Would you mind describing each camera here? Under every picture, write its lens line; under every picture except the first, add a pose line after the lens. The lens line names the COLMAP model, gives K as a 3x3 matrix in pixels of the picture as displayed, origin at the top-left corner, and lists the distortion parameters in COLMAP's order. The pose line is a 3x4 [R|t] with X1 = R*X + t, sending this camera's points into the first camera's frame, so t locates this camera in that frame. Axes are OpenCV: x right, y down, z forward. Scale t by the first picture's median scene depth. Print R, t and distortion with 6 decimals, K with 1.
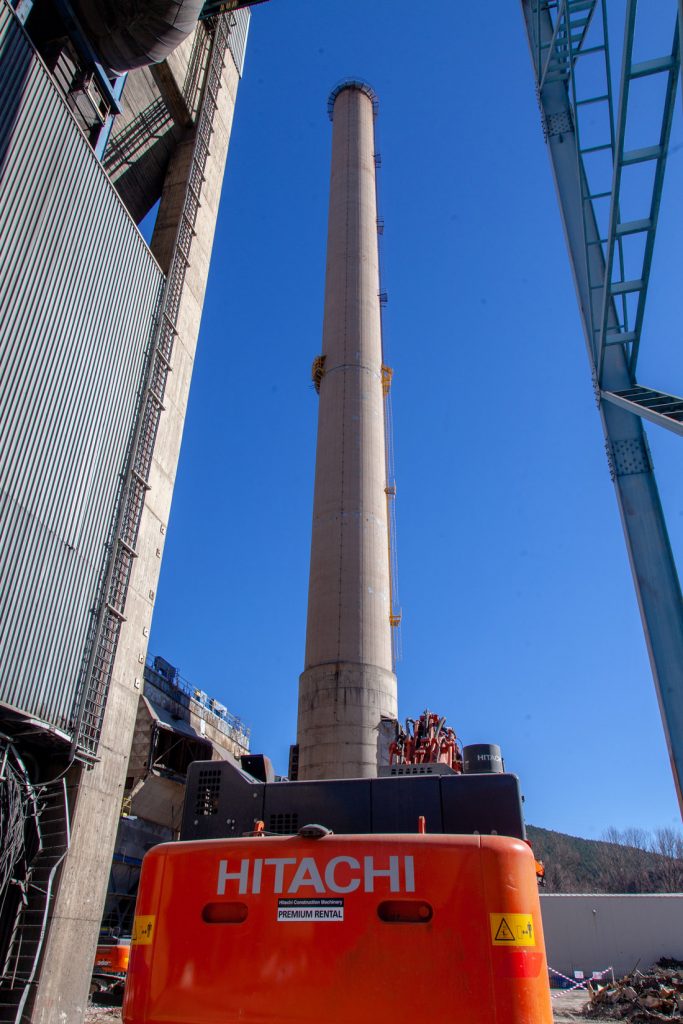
lens RADIAL K [[744.9, 0, 341.5], [0, 744.9, 512.0], [0, 0, 1]] dist [0.017082, 0.001607]
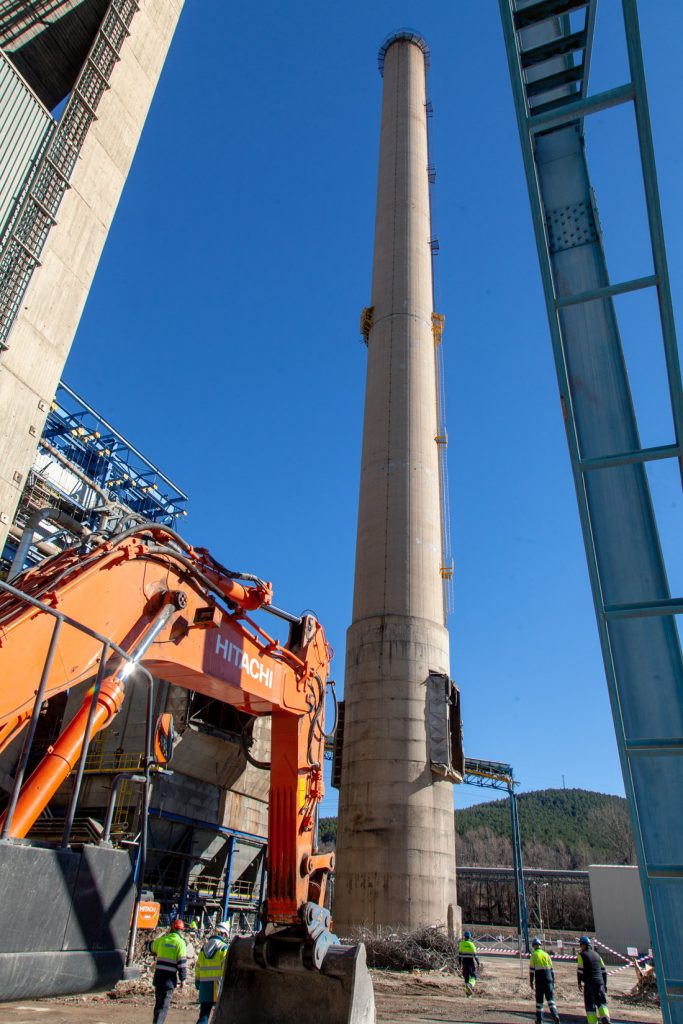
lens RADIAL K [[716.9, 0, 347.6], [0, 716.9, 504.1], [0, 0, 1]] dist [0.020448, -0.003782]
pose [[0.990789, -0.037635, -0.130082, 0.075686], [0.038708, 0.999234, 0.005728, 0.053035], [0.129767, -0.010710, 0.991487, 0.086522]]
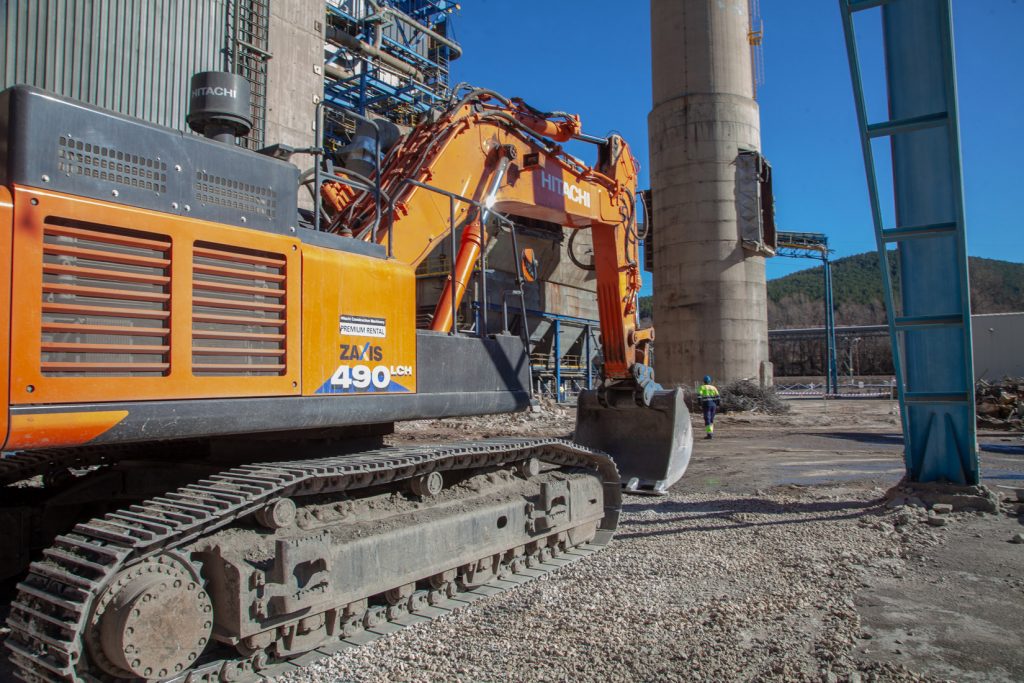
lens RADIAL K [[761.2, 0, 512.0], [0, 761.2, 341.5], [0, 0, 1]] dist [-0.065430, 0.000967]
pose [[0.944344, -0.042458, -0.326207, 0.080715], [0.188225, 0.883005, 0.429969, 0.035945], [0.269787, -0.467439, 0.841853, 0.052819]]
